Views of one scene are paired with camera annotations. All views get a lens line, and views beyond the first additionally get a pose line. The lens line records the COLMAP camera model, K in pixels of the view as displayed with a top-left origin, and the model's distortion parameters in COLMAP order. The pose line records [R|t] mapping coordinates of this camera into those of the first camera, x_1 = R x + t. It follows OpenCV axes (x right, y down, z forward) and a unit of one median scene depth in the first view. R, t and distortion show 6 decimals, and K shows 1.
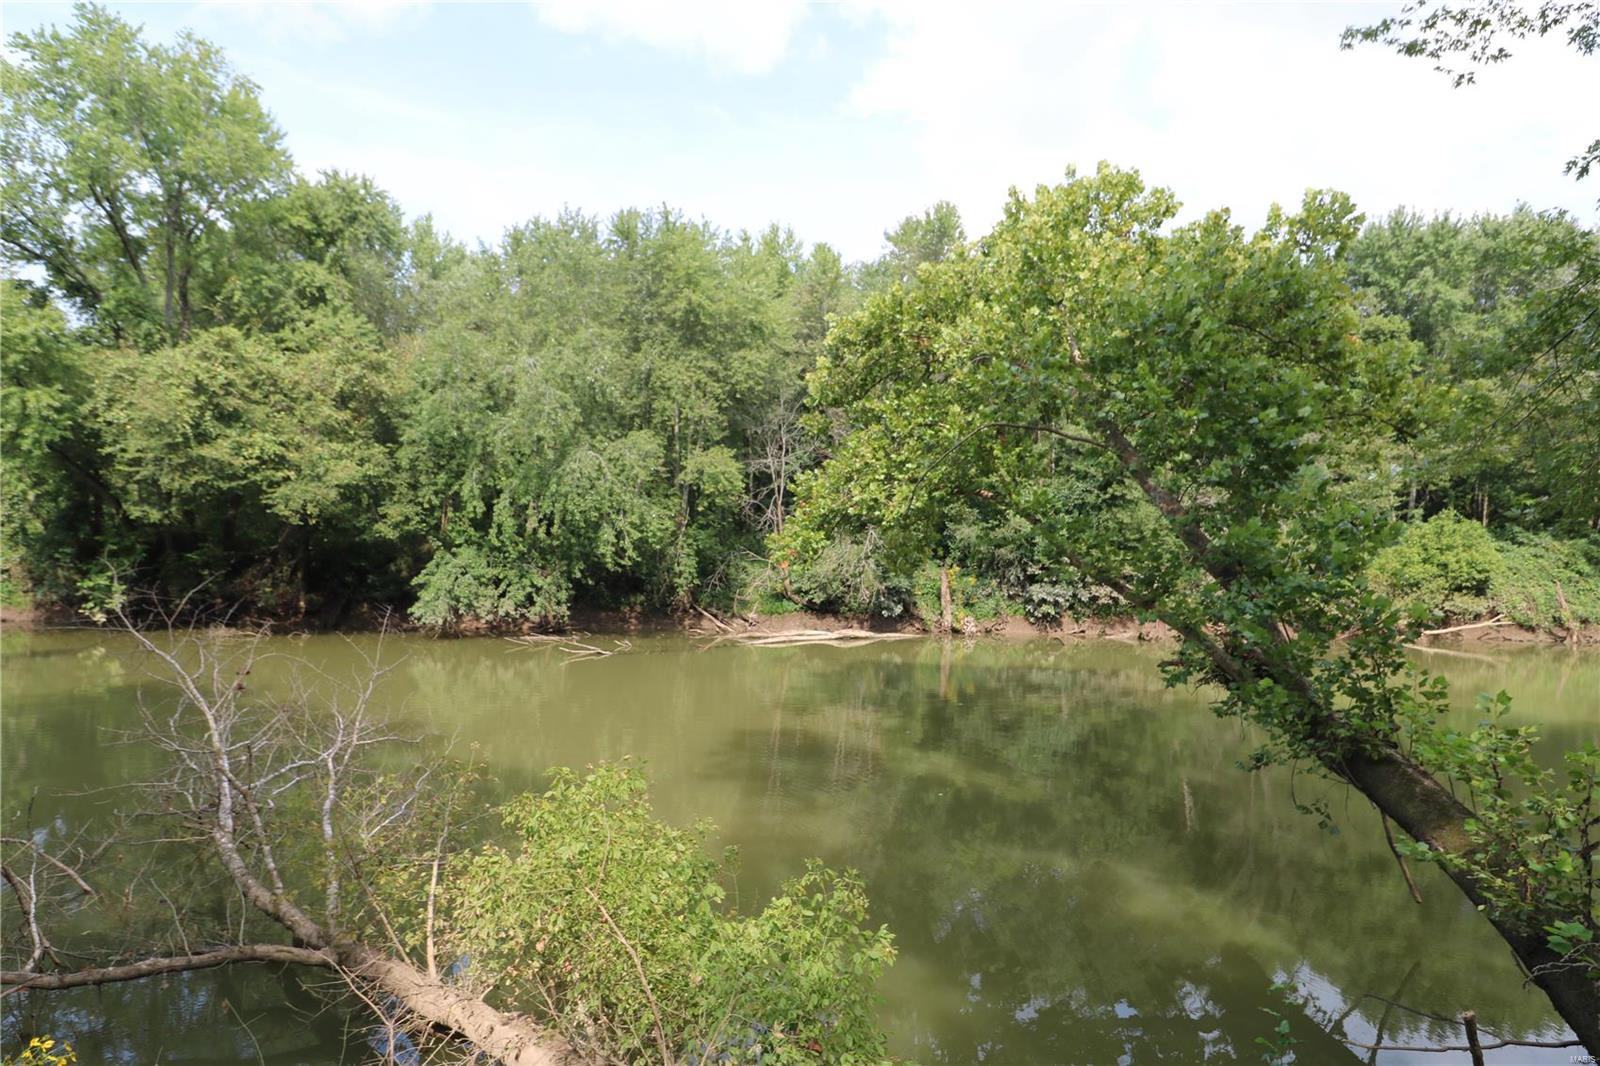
lens RADIAL K [[901.9, 0, 808.8], [0, 901.9, 528.9], [0, 0, 1]] dist [0.005769, -0.013719]
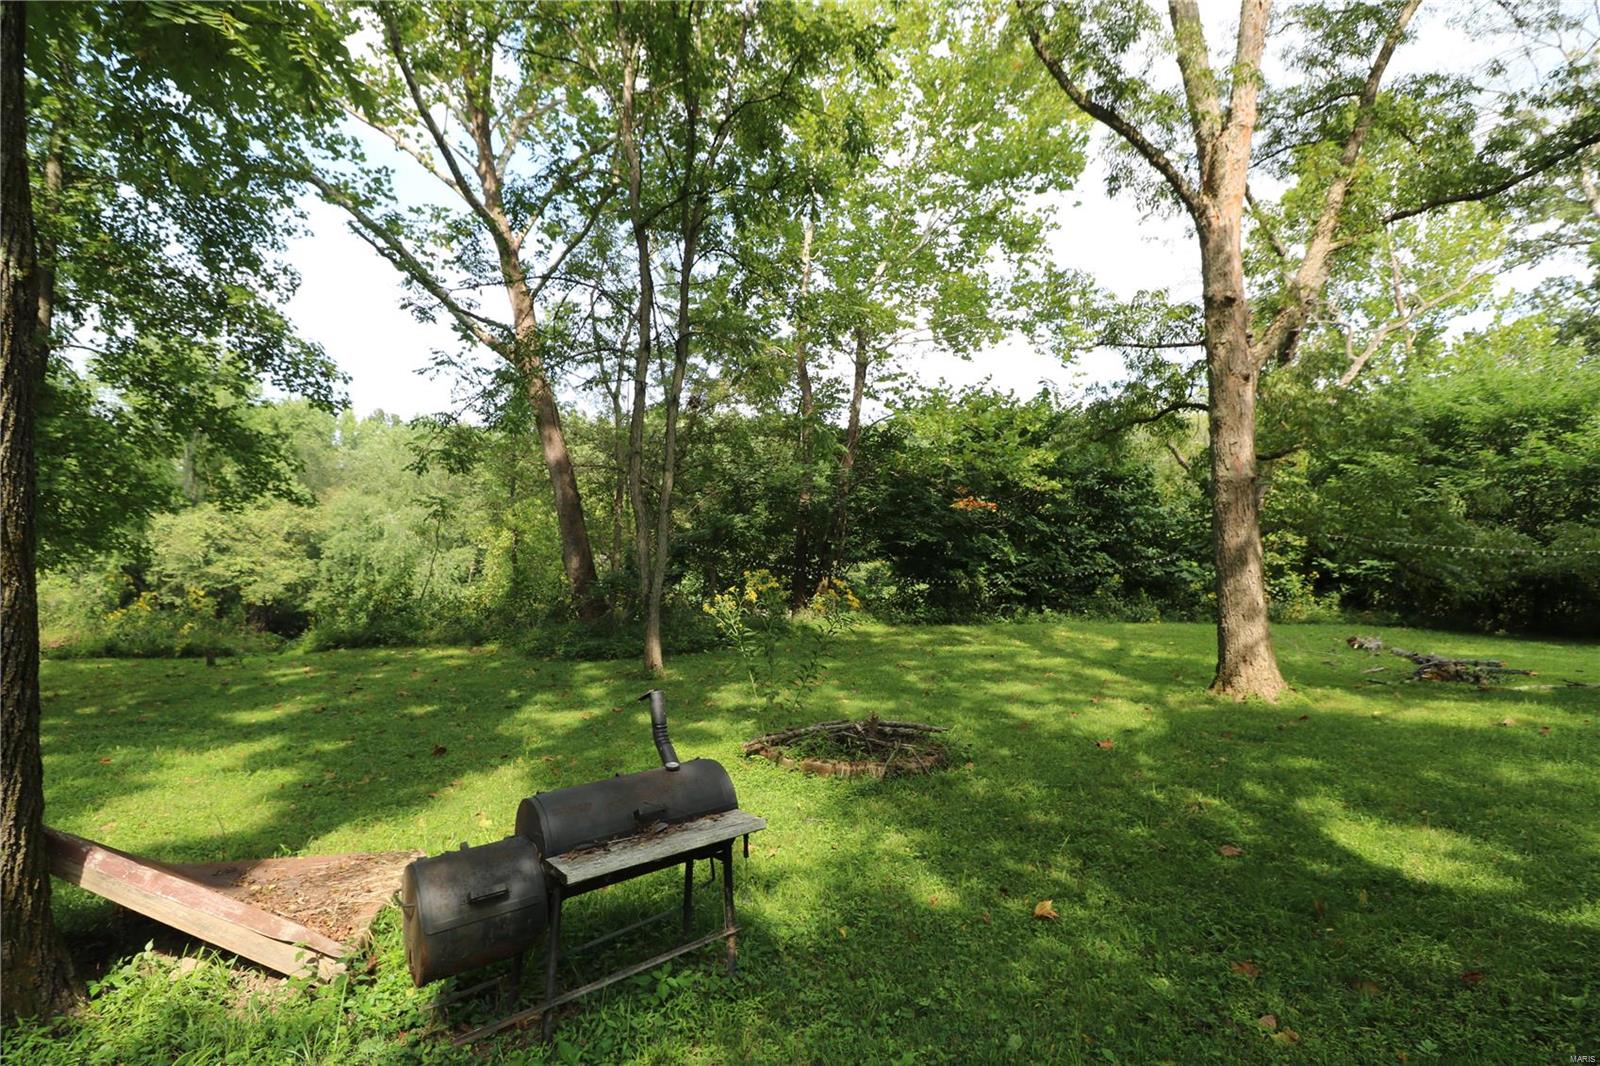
lens RADIAL K [[723.9, 0, 800.0], [0, 723.9, 533.0], [0, 0, 1]] dist [-0.001537, -0.011002]
pose [[0.993666, -0.013291, 0.111583, 0.385857], [0.019552, 0.998284, -0.055202, -0.049343], [-0.110658, 0.057034, 0.992221, -0.625426]]
